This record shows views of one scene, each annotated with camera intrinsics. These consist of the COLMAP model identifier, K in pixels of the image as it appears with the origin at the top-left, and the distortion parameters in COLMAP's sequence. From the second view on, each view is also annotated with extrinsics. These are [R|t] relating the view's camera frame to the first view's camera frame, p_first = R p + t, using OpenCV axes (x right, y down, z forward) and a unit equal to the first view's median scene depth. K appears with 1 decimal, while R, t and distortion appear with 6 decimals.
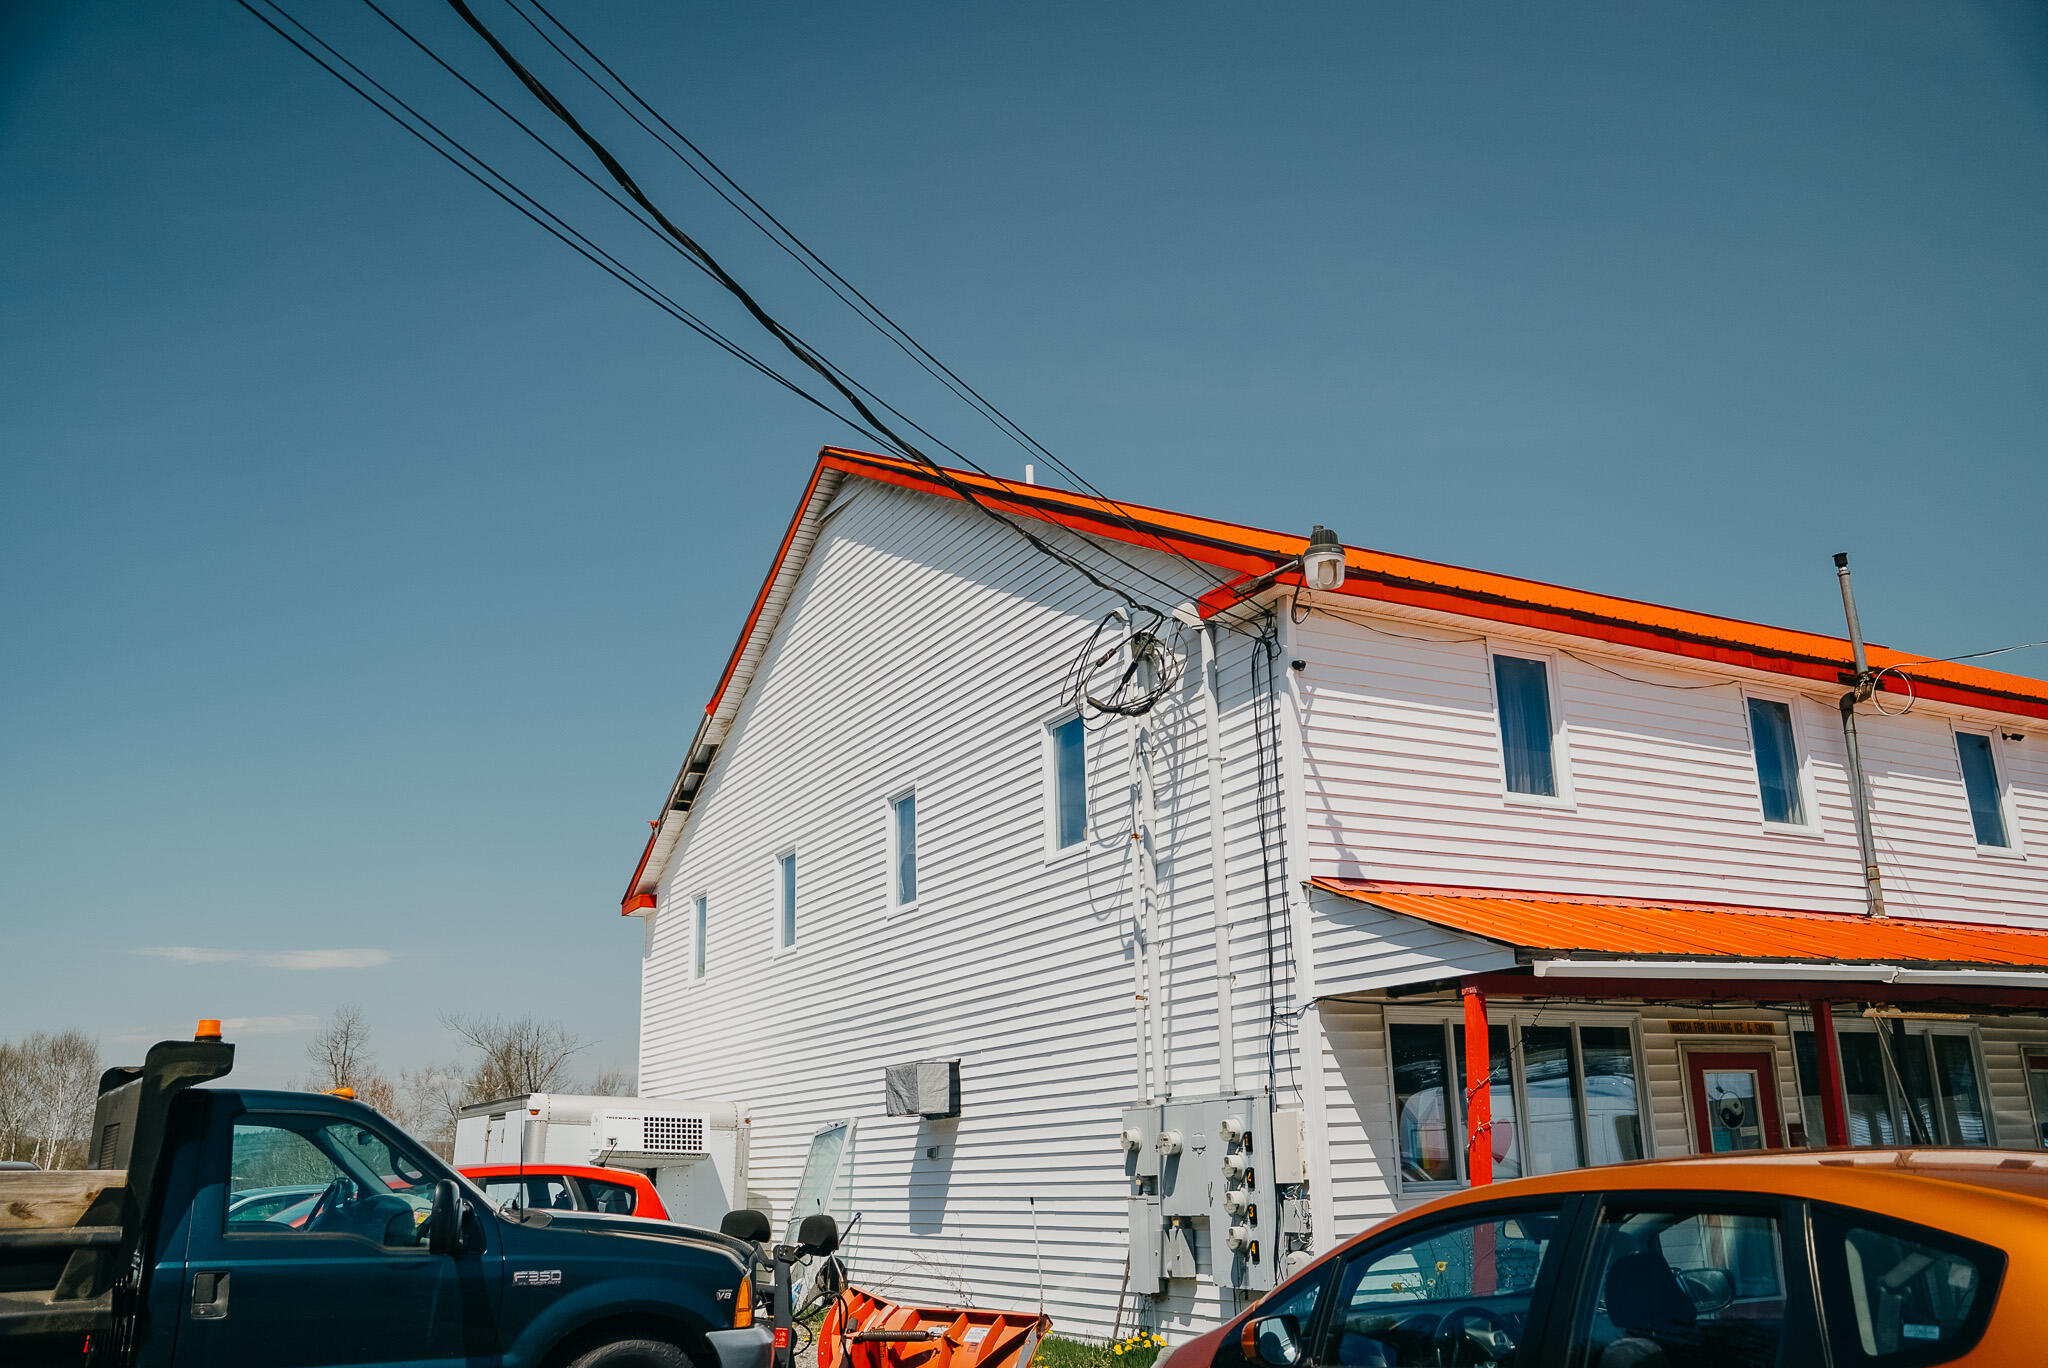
lens RADIAL K [[1687.4, 0, 1024.0], [0, 1687.4, 684.0], [0, 0, 1]] dist [-0.081907, 0.115310]
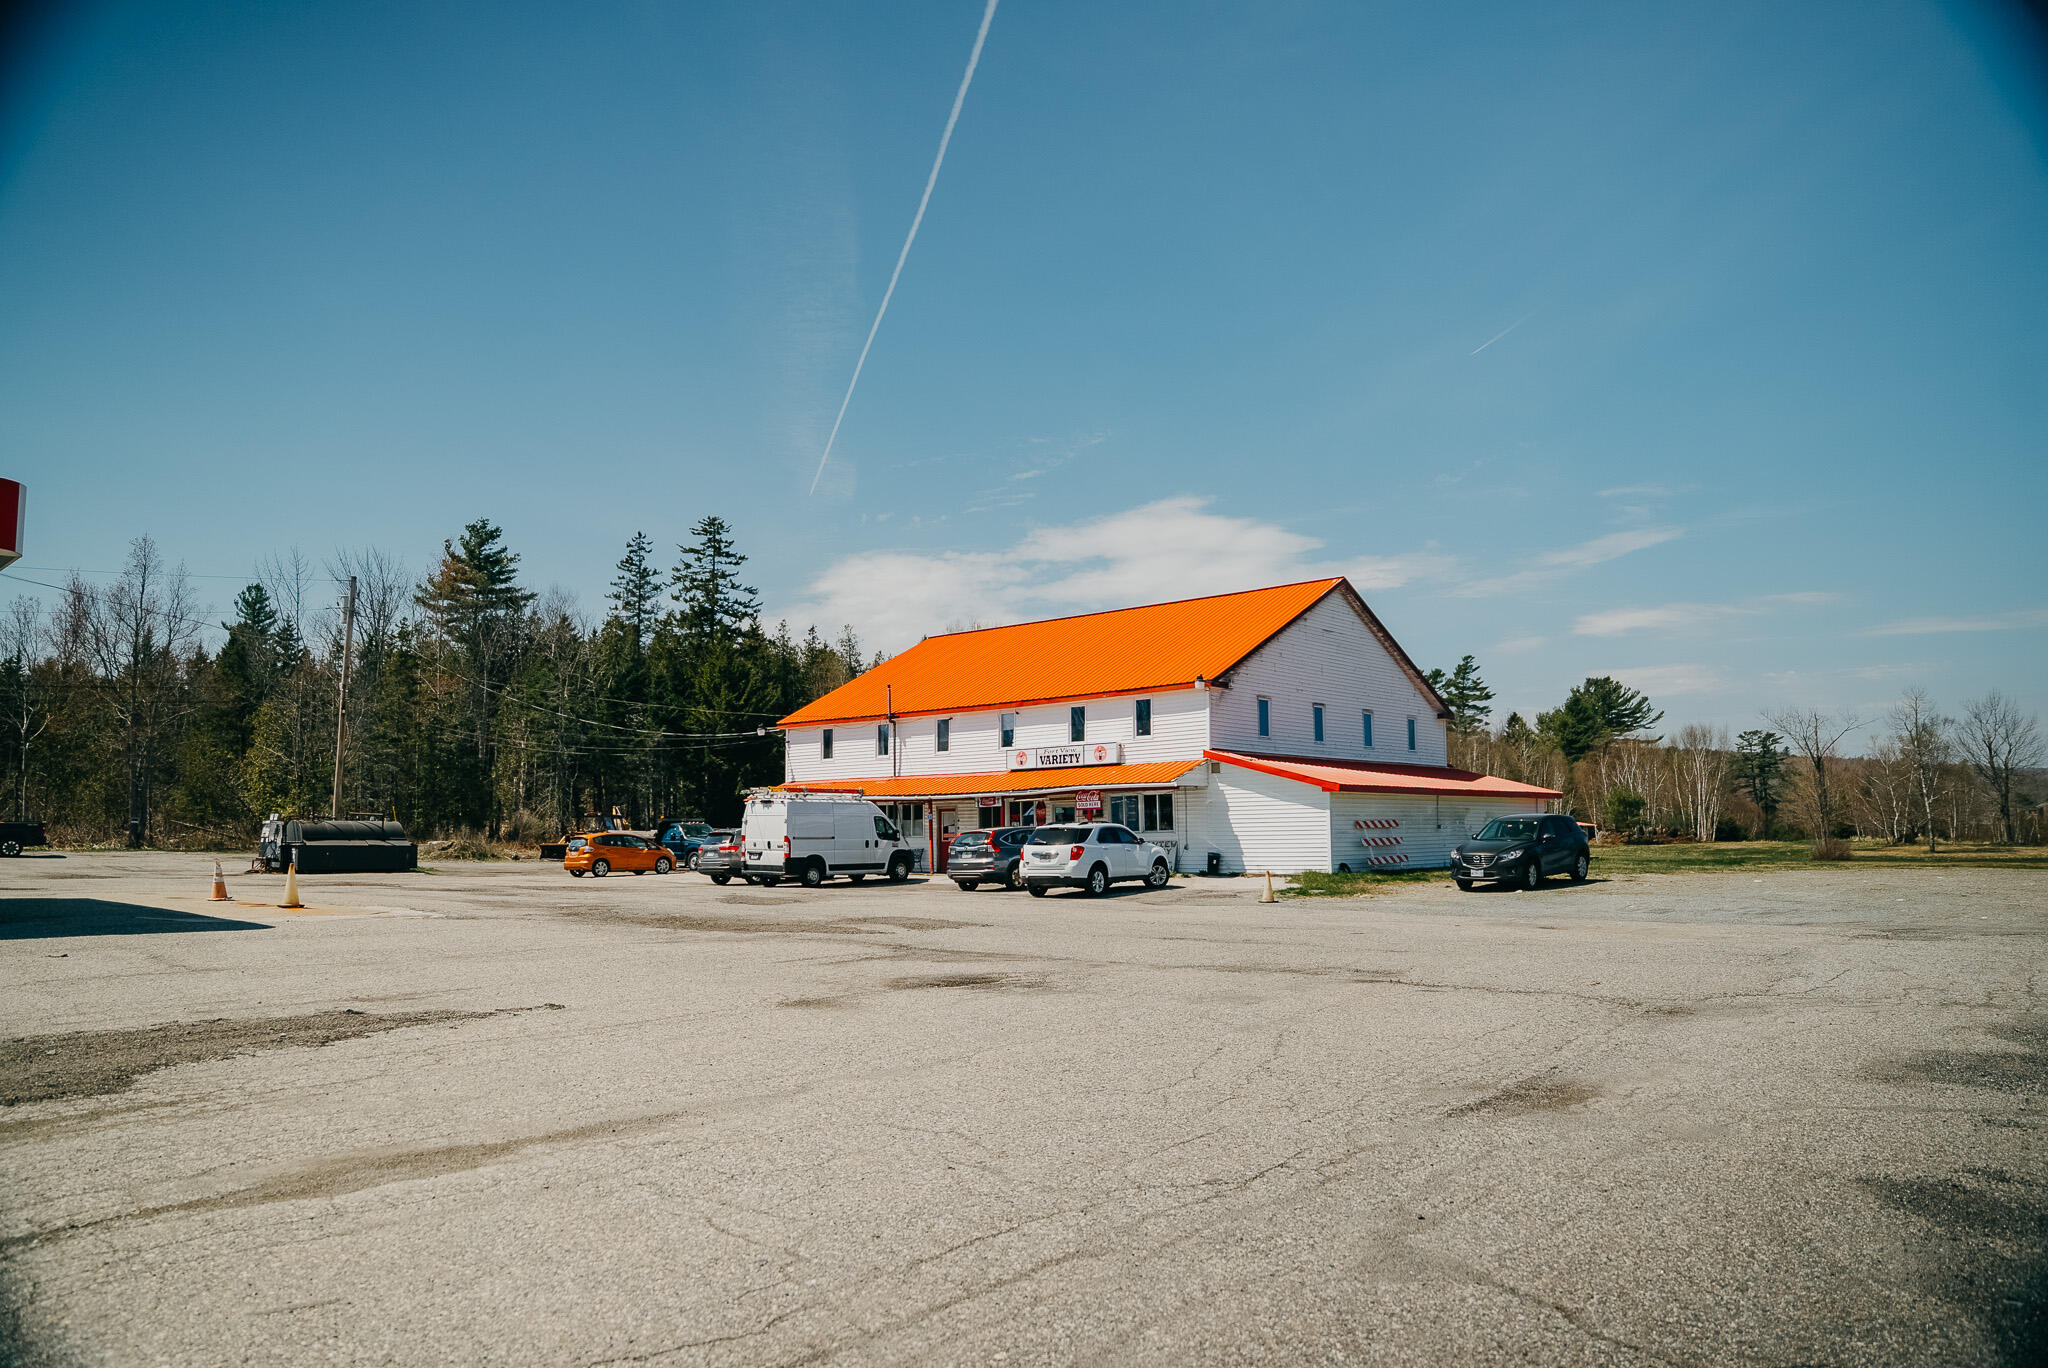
lens RADIAL K [[1388.8, 0, 1024.0], [0, 1388.8, 684.0], [0, 0, 1]] dist [-0.136931, 0.098920]
pose [[0.347709, -0.082869, -0.933933, 4.073147], [0.263196, 0.964663, 0.012393, -0.040776], [0.899903, -0.250117, 0.357233, 0.137803]]
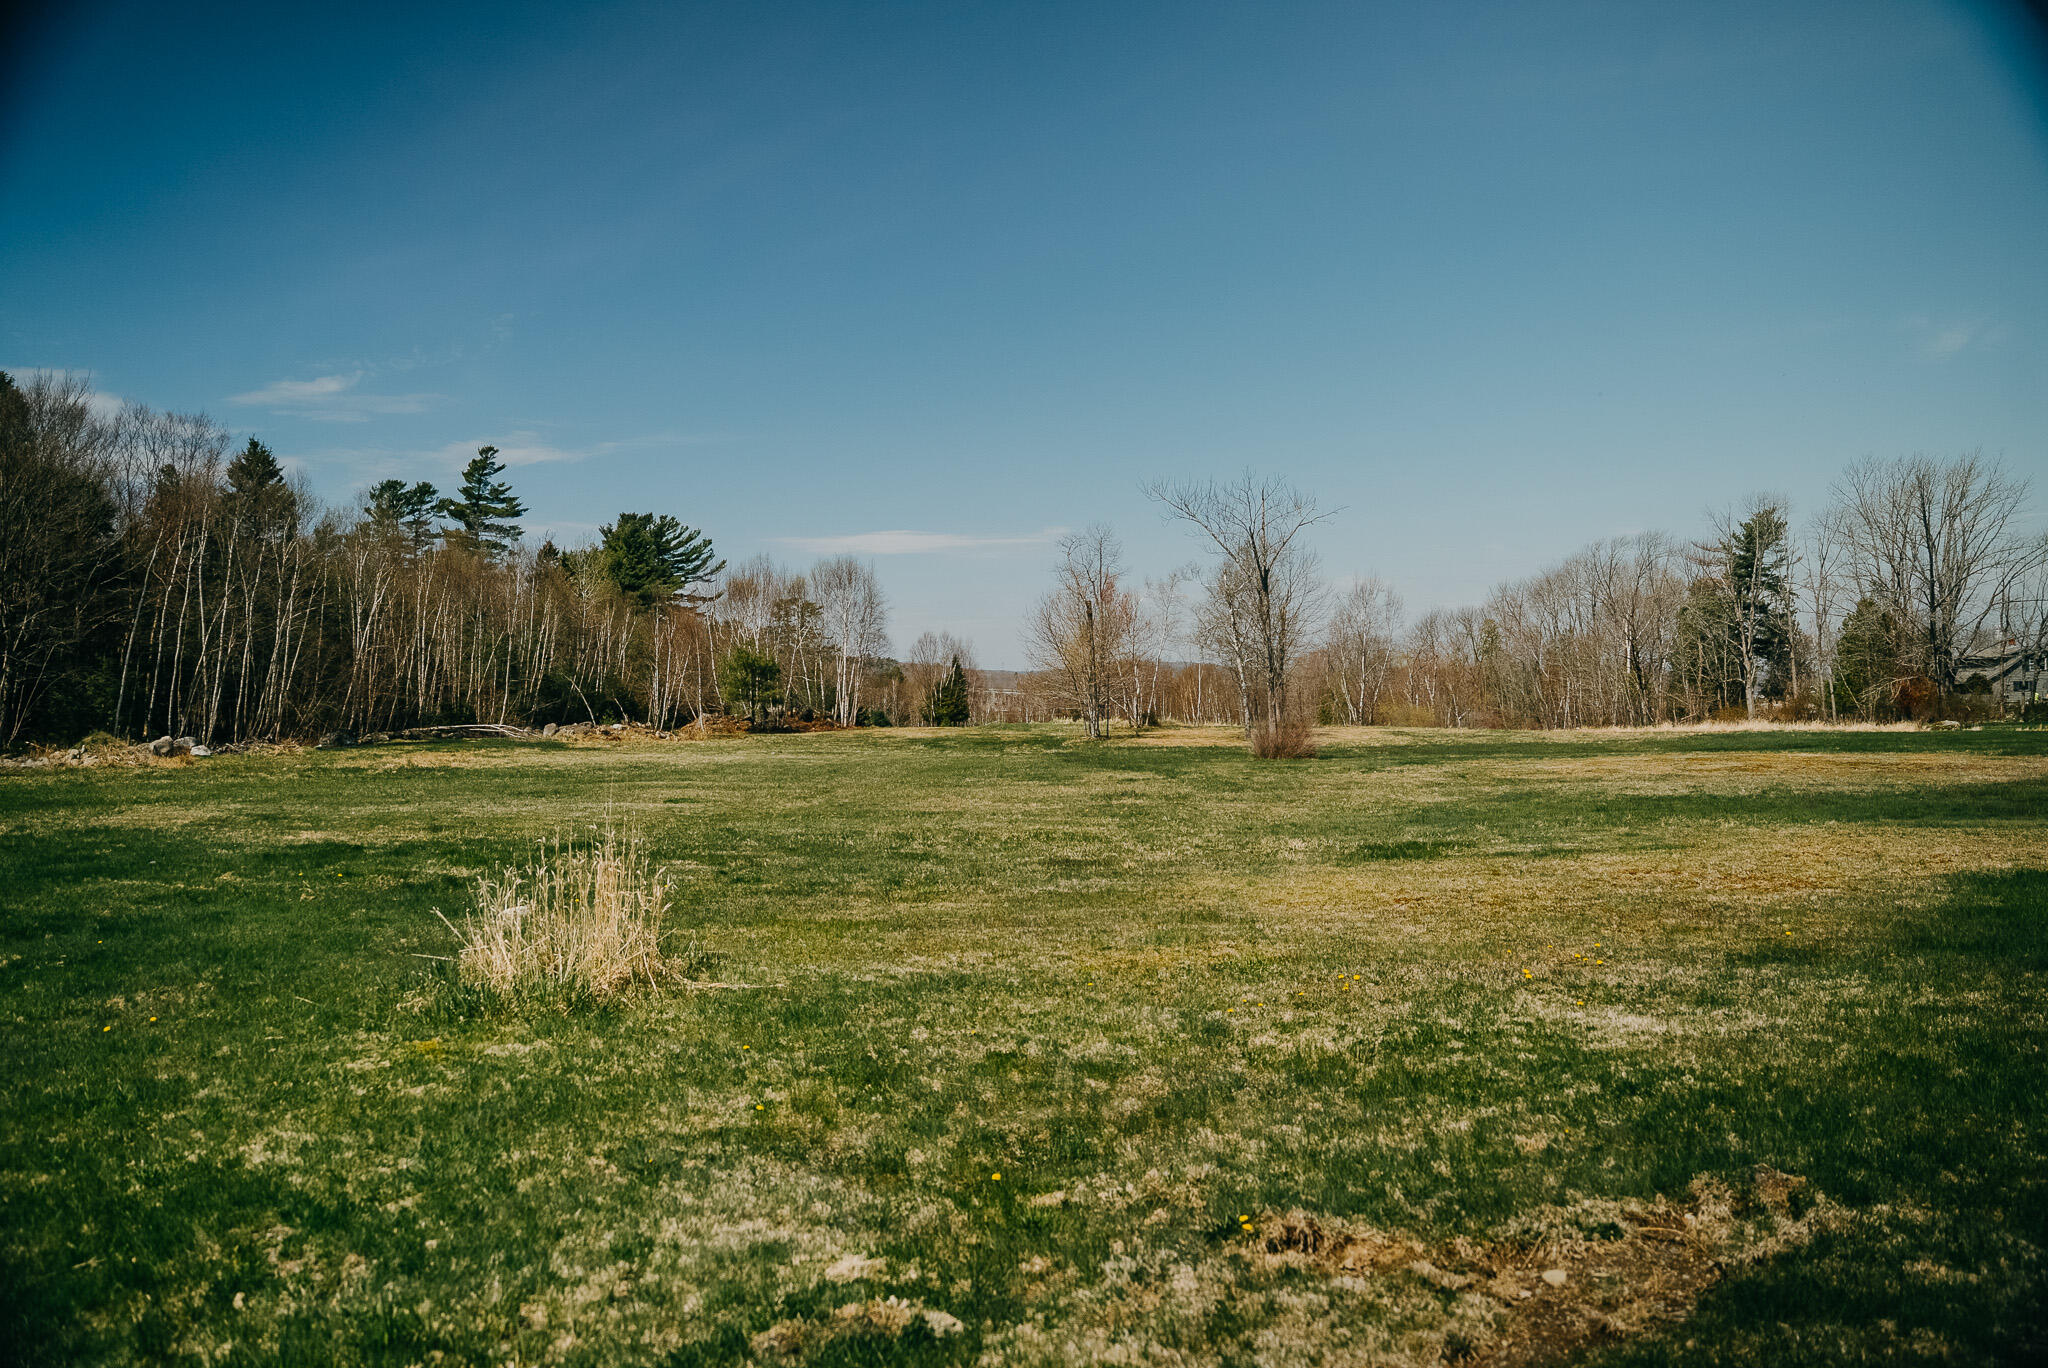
lens RADIAL K [[1423.5, 0, 1020.0], [0, 1423.5, 683.3], [0, 0, 1]] dist [-0.140474, 0.104518]
pose [[0.885985, -0.006526, -0.463668, -0.710877], [0.134013, 0.960838, 0.242550, 0.929700], [0.443927, -0.277033, 0.852163, 2.964336]]
